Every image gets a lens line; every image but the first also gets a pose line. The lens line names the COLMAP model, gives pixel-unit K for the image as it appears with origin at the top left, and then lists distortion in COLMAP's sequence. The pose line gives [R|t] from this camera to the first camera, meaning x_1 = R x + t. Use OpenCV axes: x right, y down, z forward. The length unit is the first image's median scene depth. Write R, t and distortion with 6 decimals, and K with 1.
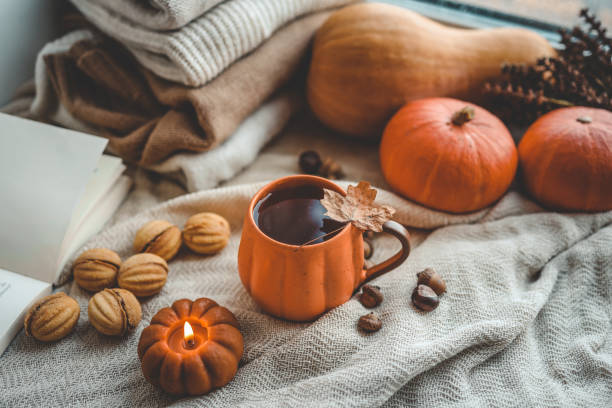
lens RADIAL K [[632.5, 0, 304.7], [0, 632.5, 205.5], [0, 0, 1]] dist [-0.038581, 0.000000]
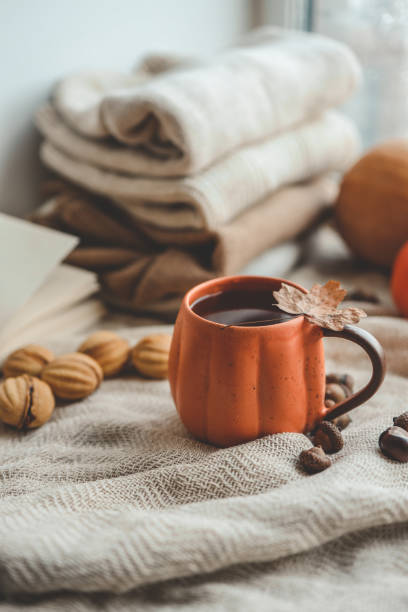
lens RADIAL K [[632.5, 0, 201.1], [0, 632.5, 297.2], [0, 0, 1]] dist [-0.038581, 0.000000]
pose [[0.948043, 0.106271, -0.299868, 0.156971], [-0.198768, 0.933809, -0.297476, 0.223658], [0.248406, 0.341625, 0.906414, 0.212696]]
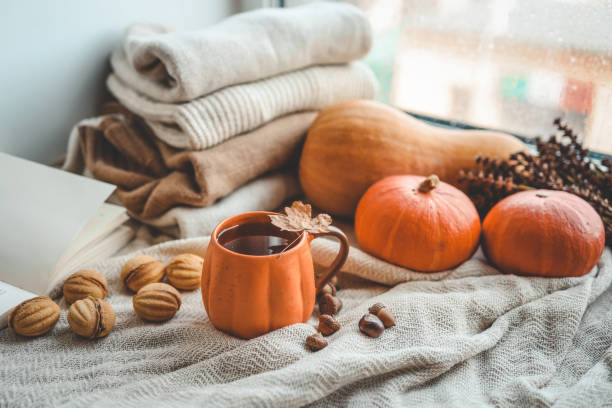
lens RADIAL K [[654.0, 0, 300.1], [0, 654.0, 198.5], [0, 0, 1]] dist [-0.051542, 0.000000]
pose [[0.992612, 0.061652, -0.104497, 0.155917], [-0.090278, 0.950715, -0.296632, 0.251472], [0.081059, 0.303874, 0.949258, -0.102255]]
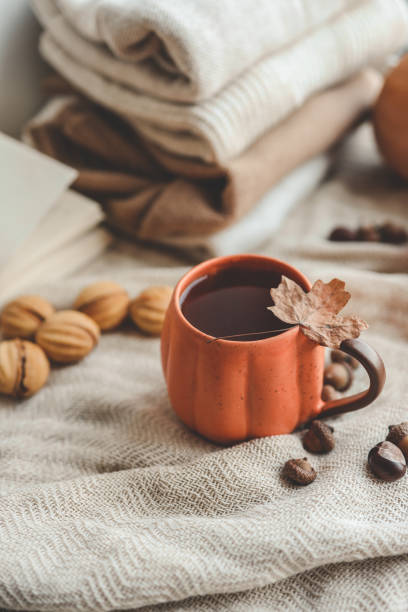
lens RADIAL K [[654.0, 0, 199.6], [0, 654.0, 300.0], [0, 0, 1]] dist [-0.051542, 0.000000]
pose [[0.920791, 0.223355, -0.319776, 0.169884], [-0.237702, 0.971319, -0.006019, 0.024414], [0.309260, 0.081554, 0.947474, 0.216743]]
